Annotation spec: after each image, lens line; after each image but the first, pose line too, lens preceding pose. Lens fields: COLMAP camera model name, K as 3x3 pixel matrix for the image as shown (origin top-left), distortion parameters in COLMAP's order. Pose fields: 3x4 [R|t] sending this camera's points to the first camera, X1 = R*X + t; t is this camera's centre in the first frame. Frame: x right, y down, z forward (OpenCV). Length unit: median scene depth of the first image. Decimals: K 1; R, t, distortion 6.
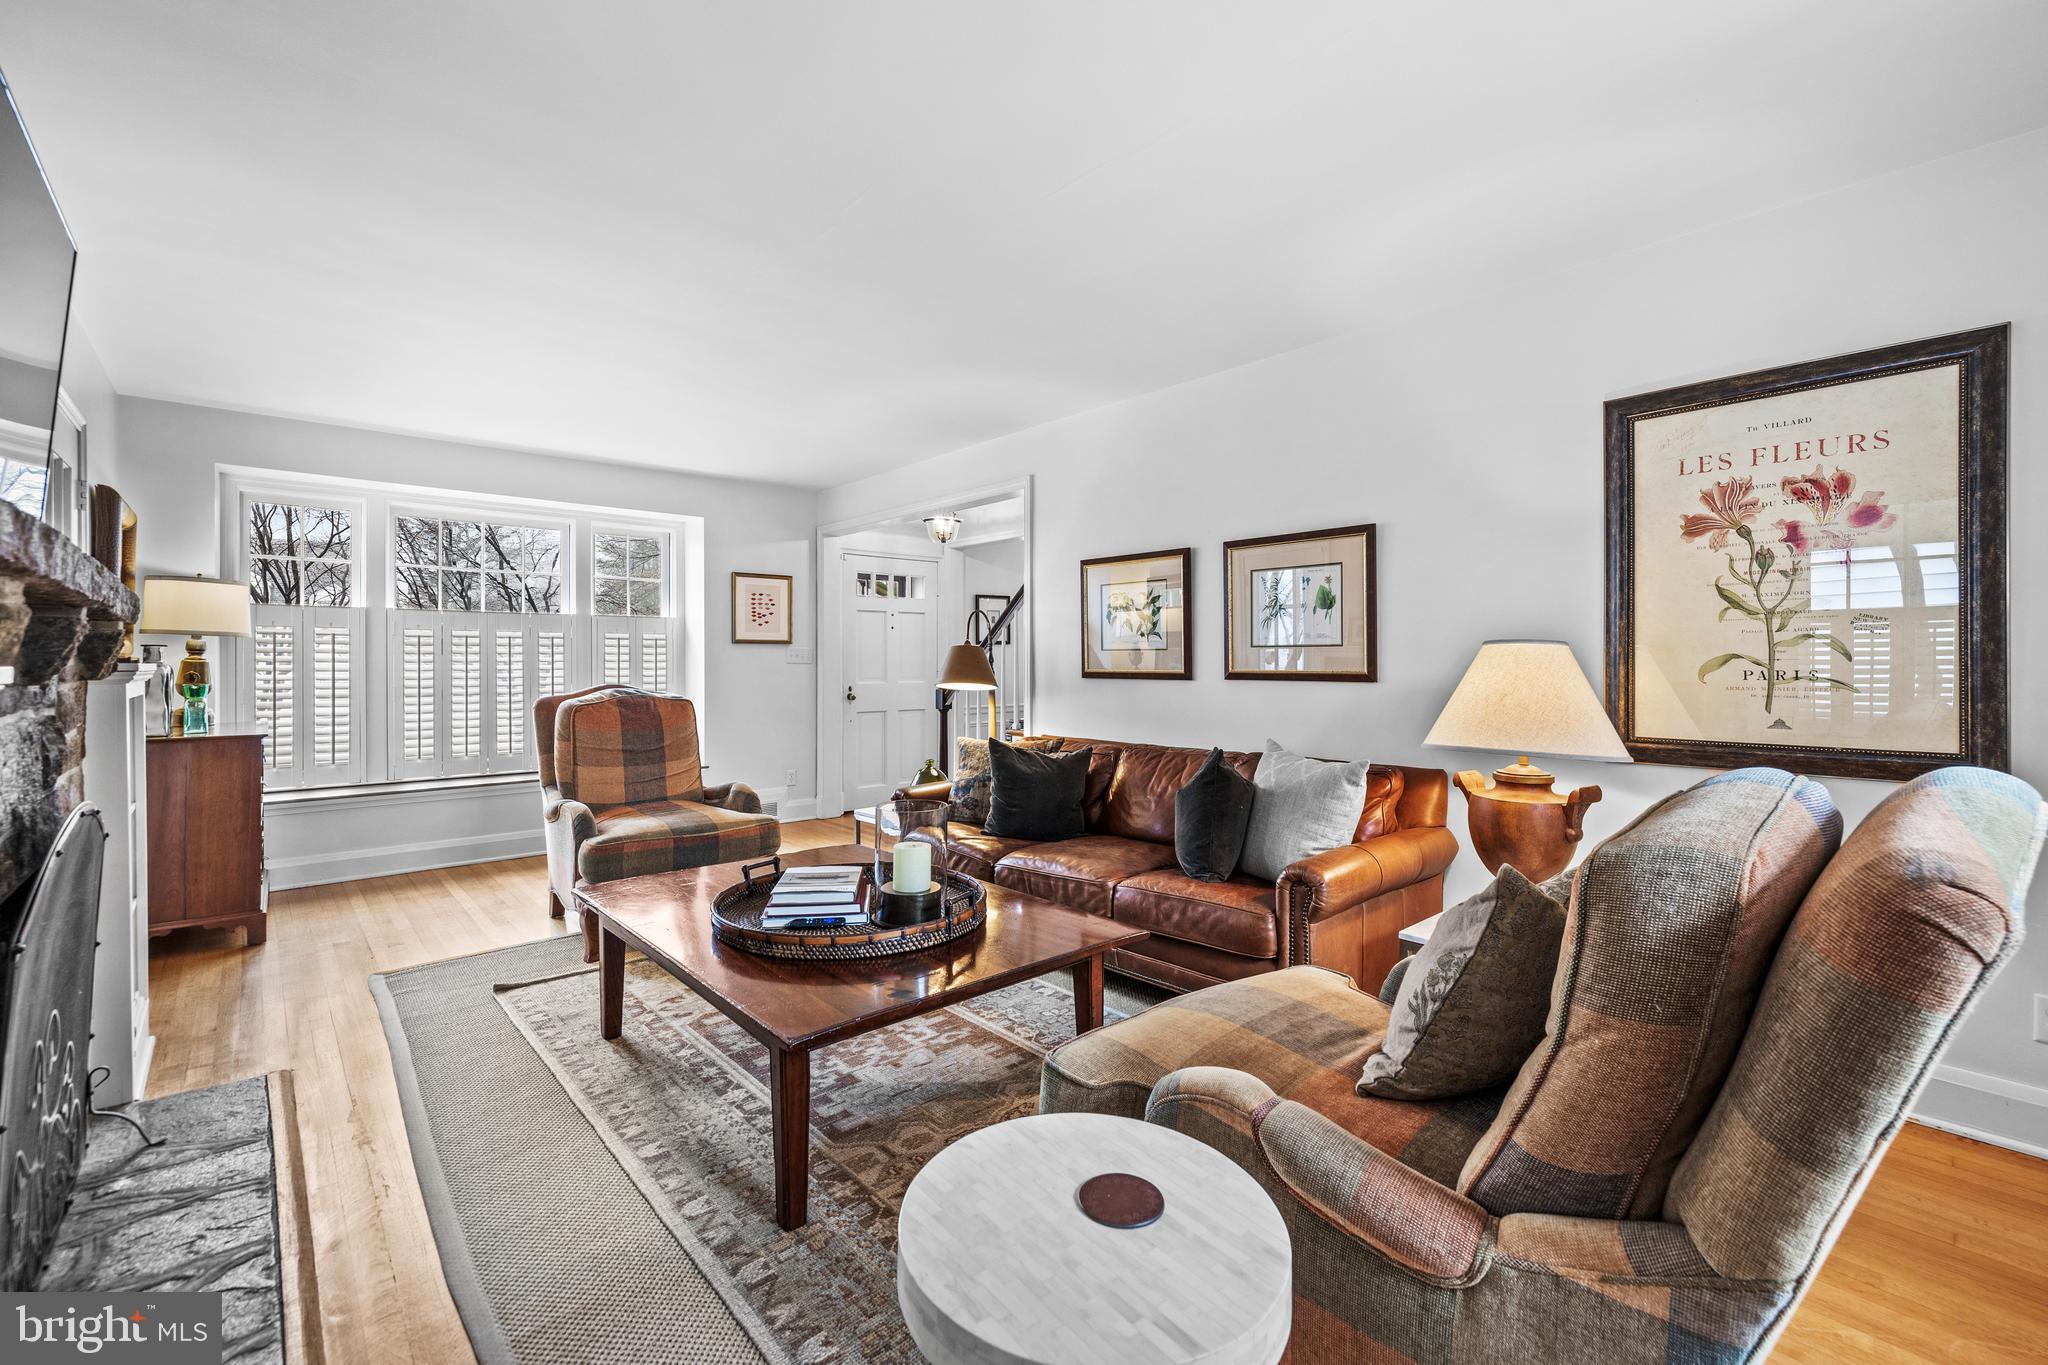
lens RADIAL K [[879.6, 0, 1067.2], [0, 879.6, 659.6], [0, 0, 1]] dist [-0.002605, 0.001094]
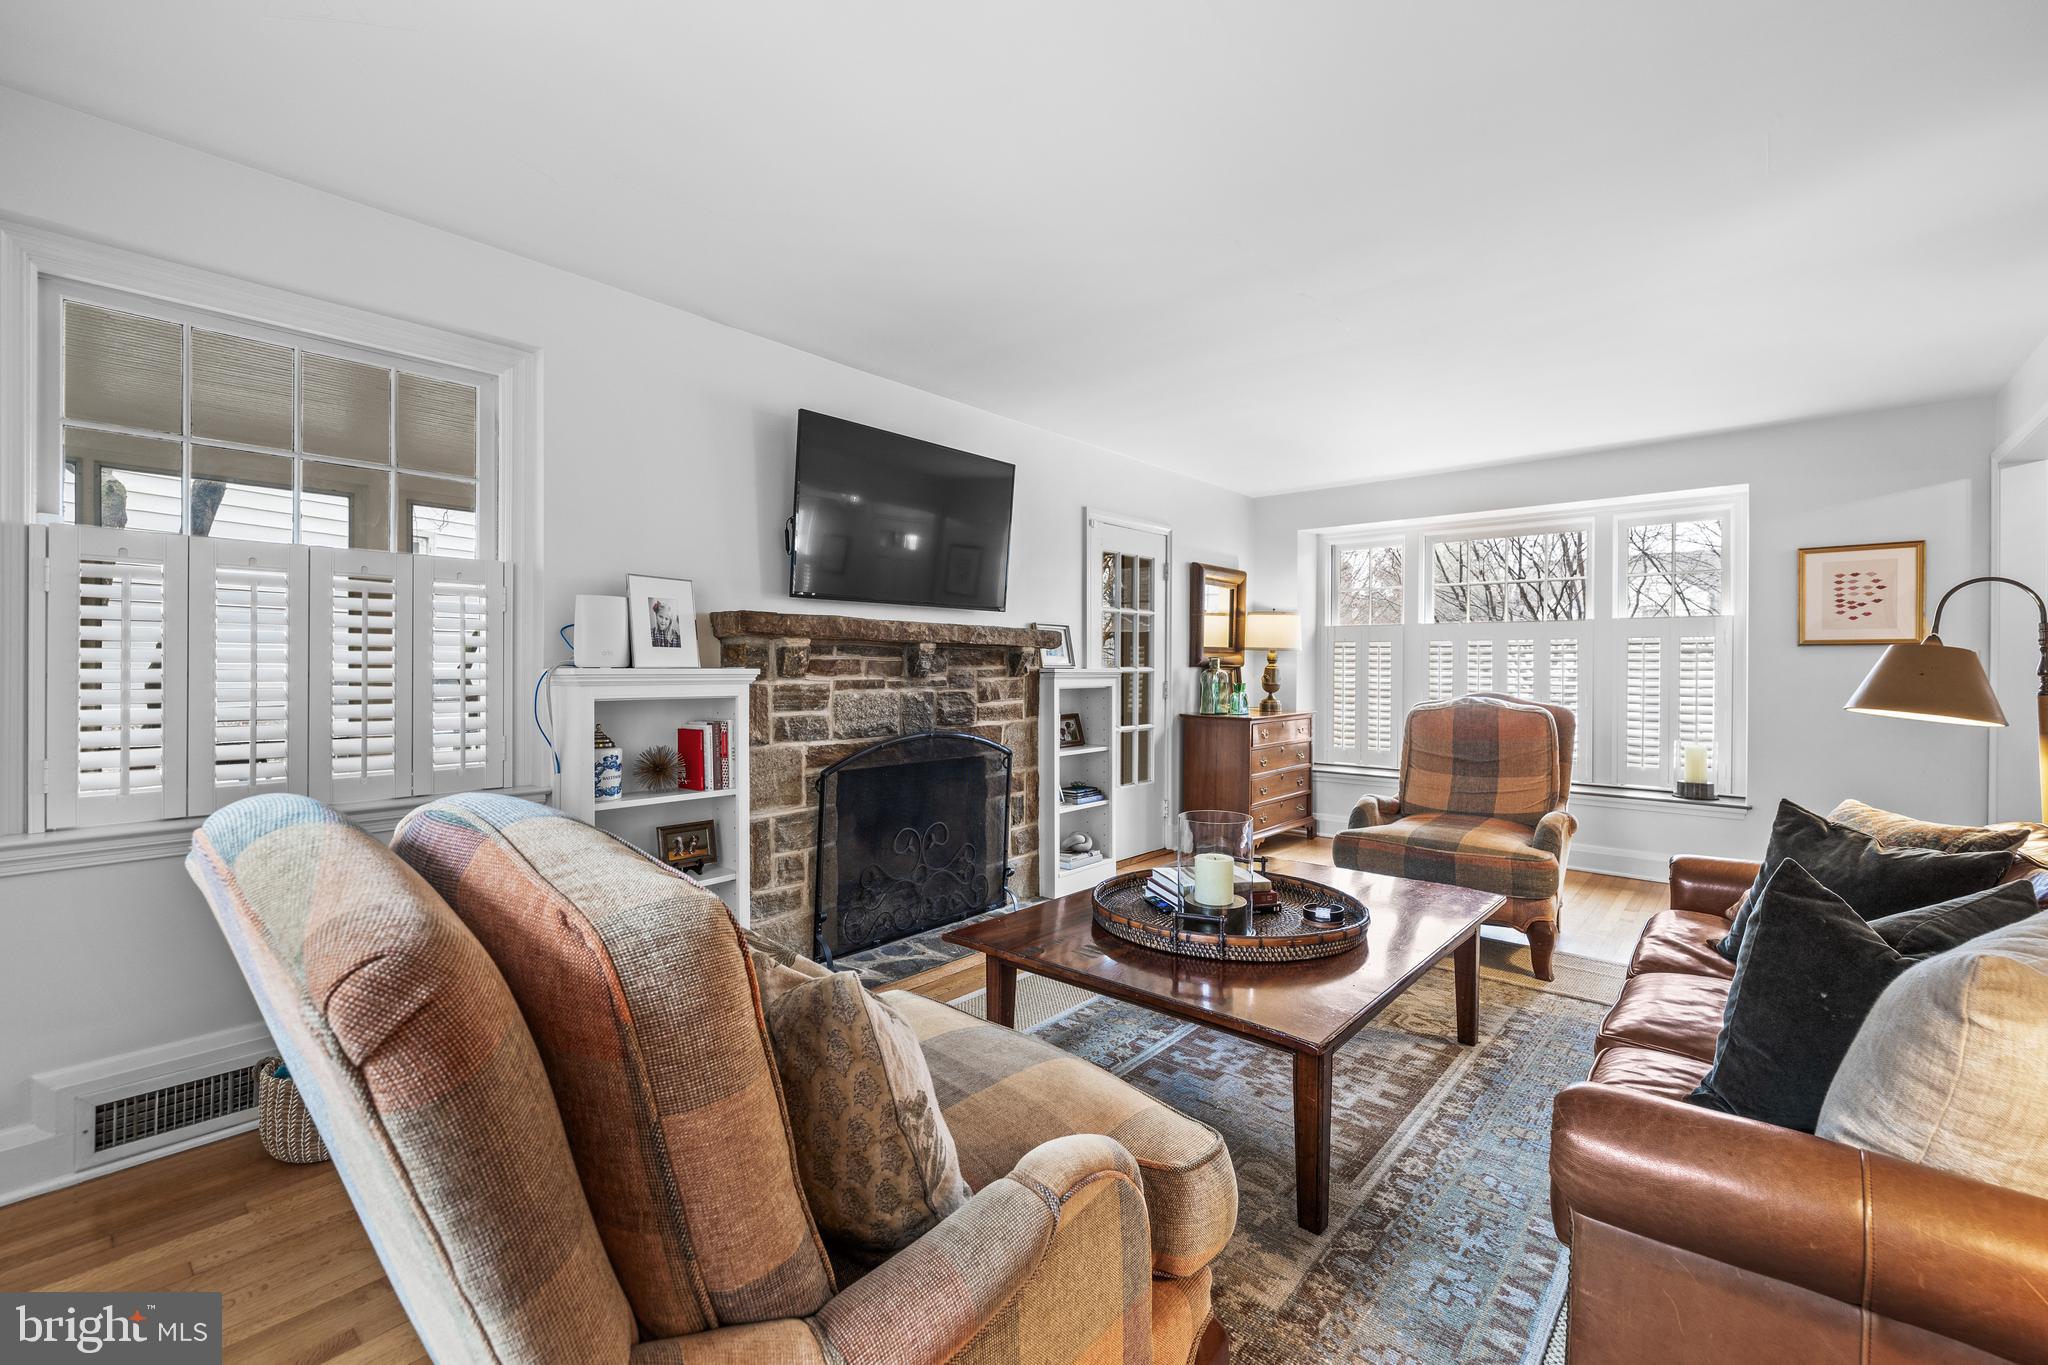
lens RADIAL K [[879.6, 0, 952.0], [0, 879.6, 665.4], [0, 0, 1]] dist [-0.002605, 0.001094]
pose [[0.058894, 0.000351, -0.998264, 0.676264], [-0.002180, 0.999998, 0.000223, -0.002319], [0.998262, 0.002163, 0.058894, 0.558856]]
